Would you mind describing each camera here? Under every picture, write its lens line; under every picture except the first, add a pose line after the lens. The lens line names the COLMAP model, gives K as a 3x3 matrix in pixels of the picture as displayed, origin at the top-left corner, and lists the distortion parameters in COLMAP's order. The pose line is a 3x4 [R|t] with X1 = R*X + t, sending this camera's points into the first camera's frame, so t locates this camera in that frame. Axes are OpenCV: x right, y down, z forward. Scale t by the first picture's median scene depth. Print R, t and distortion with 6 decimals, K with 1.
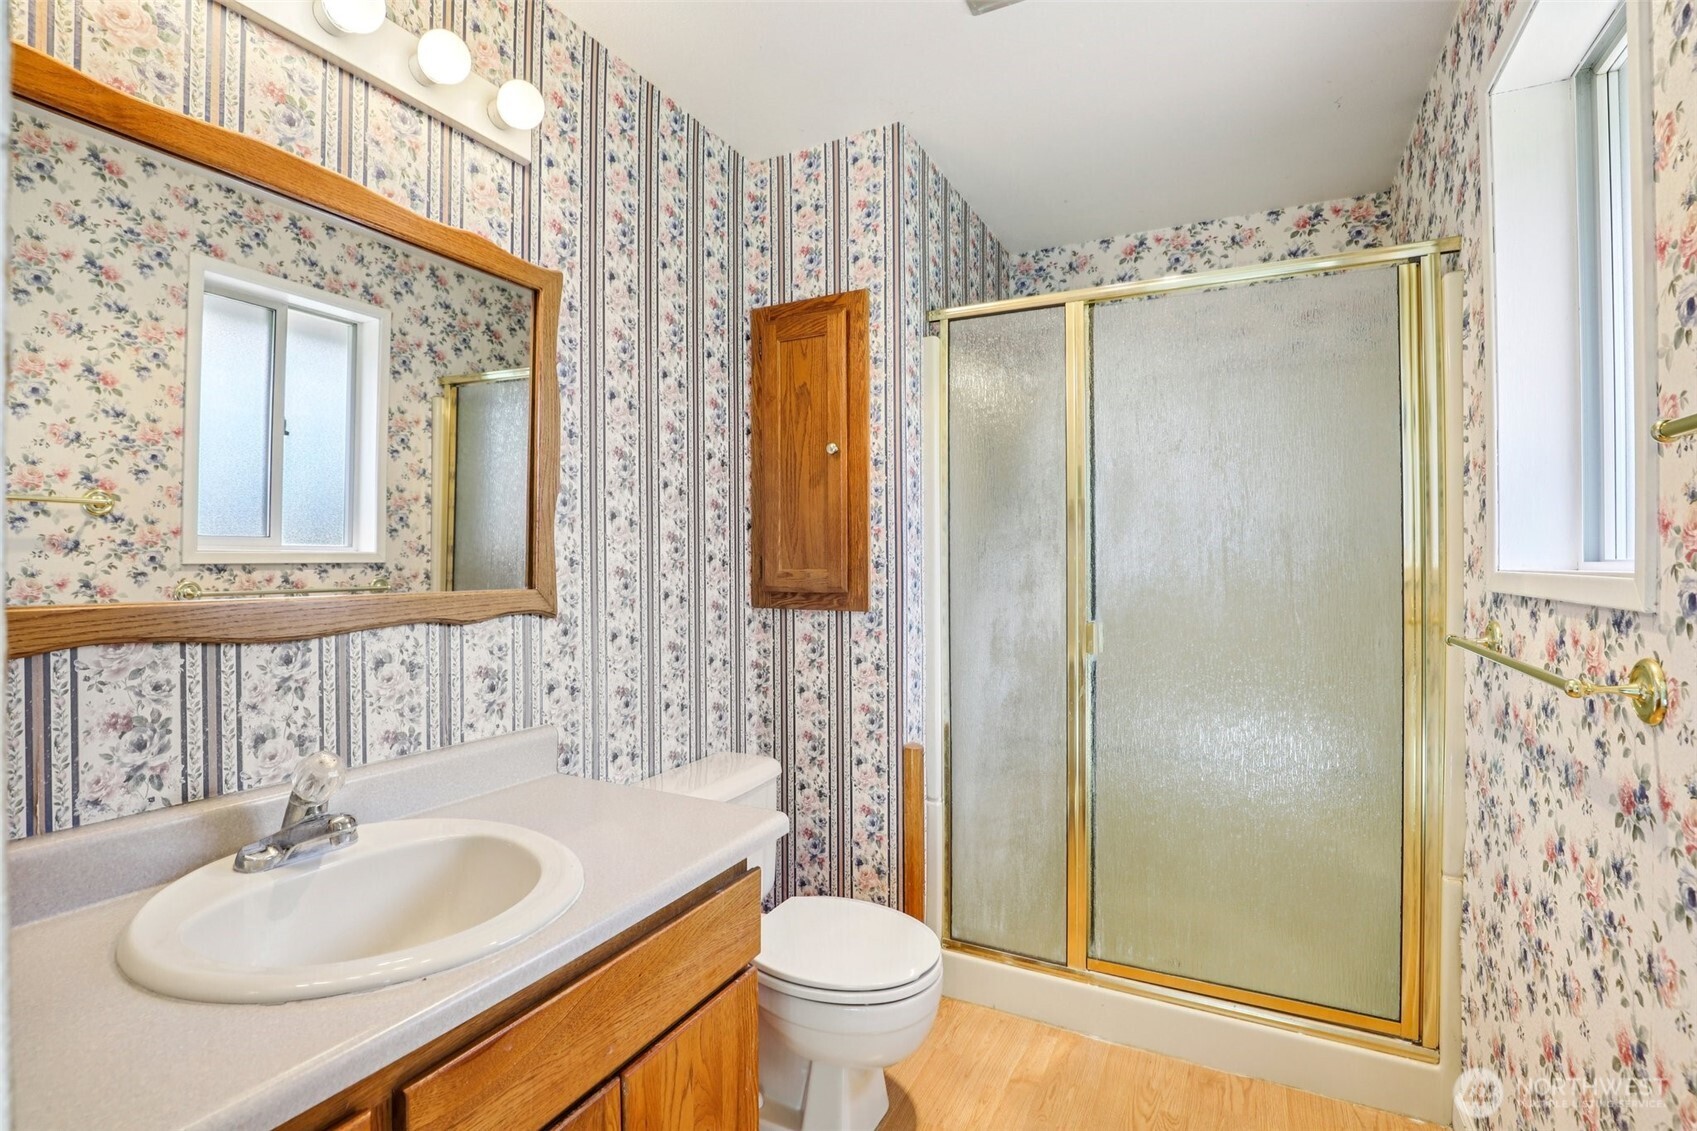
lens RADIAL K [[785.6, 0, 849.2], [0, 785.6, 557.5], [0, 0, 1]] dist [-0.026959, 0.000158]
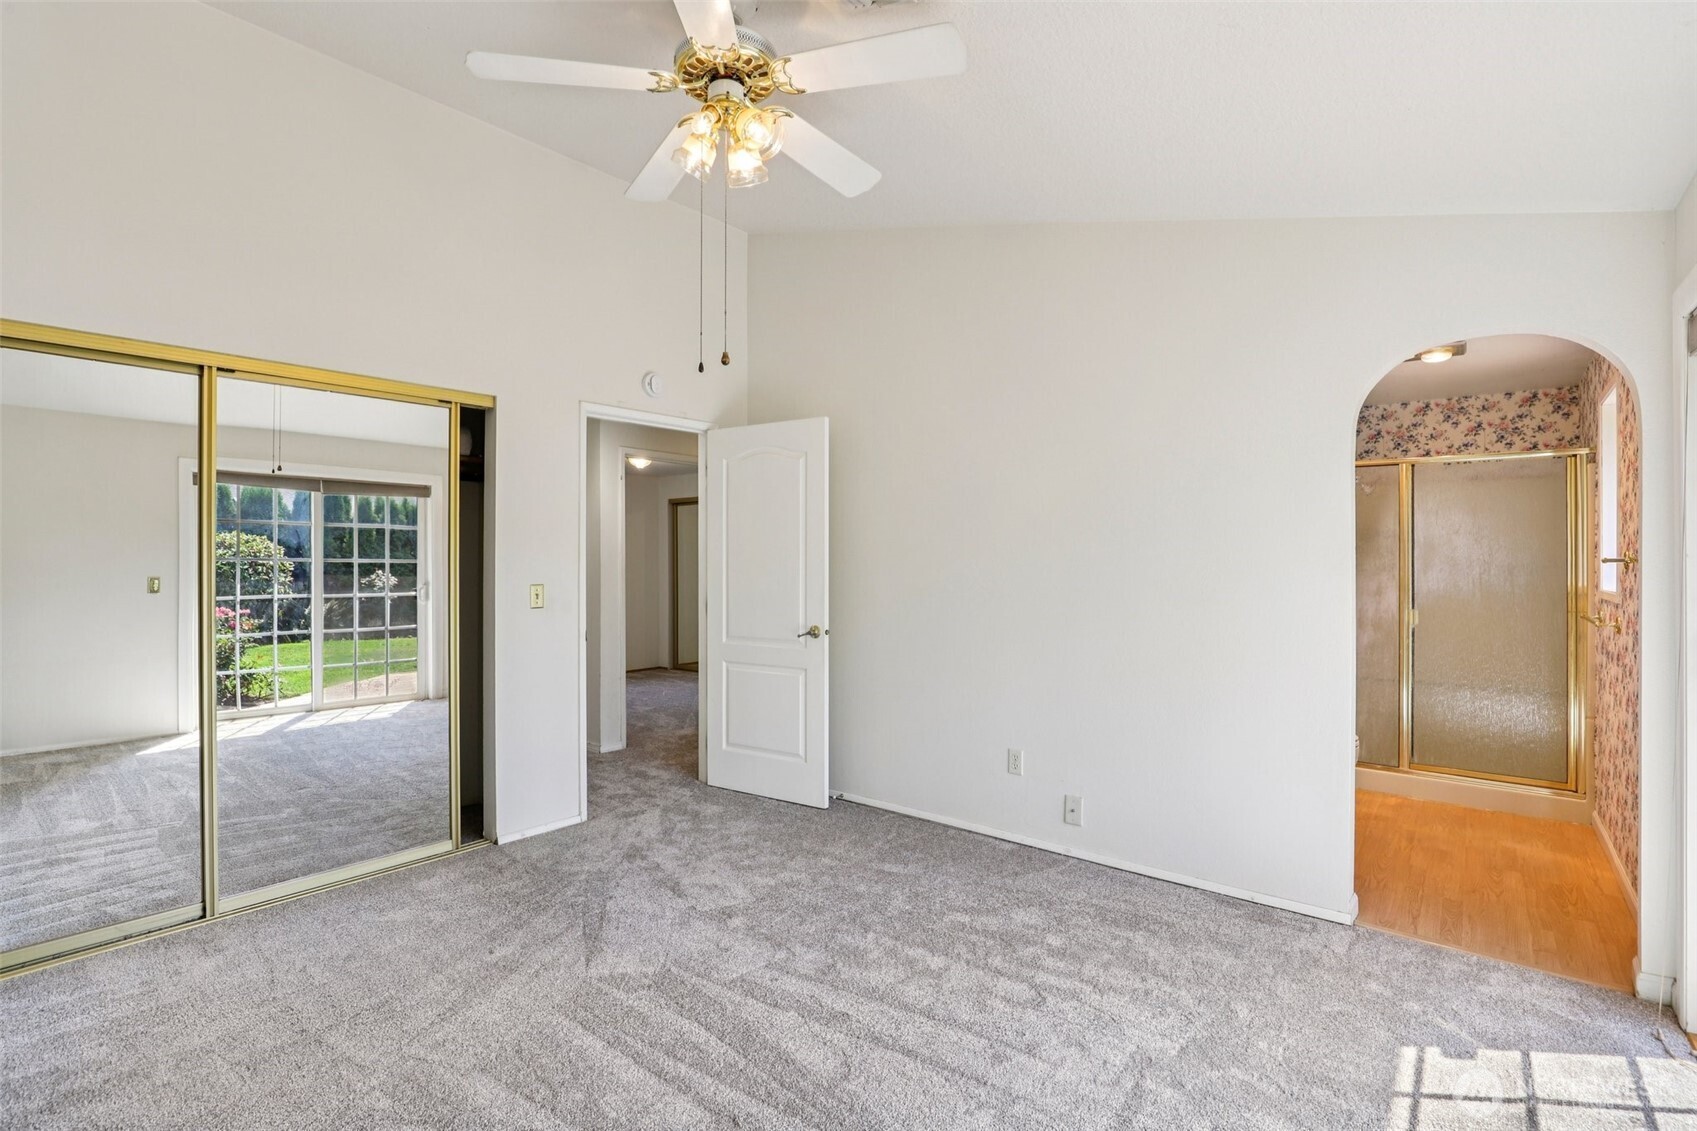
lens RADIAL K [[785.6, 0, 849.2], [0, 785.6, 557.5], [0, 0, 1]] dist [-0.026959, 0.000158]
pose [[0.976118, 0.001782, -0.217234, -0.747139], [-0.001734, 0.999998, 0.000412, -0.061399], [0.217234, -0.000025, 0.976119, -1.439026]]
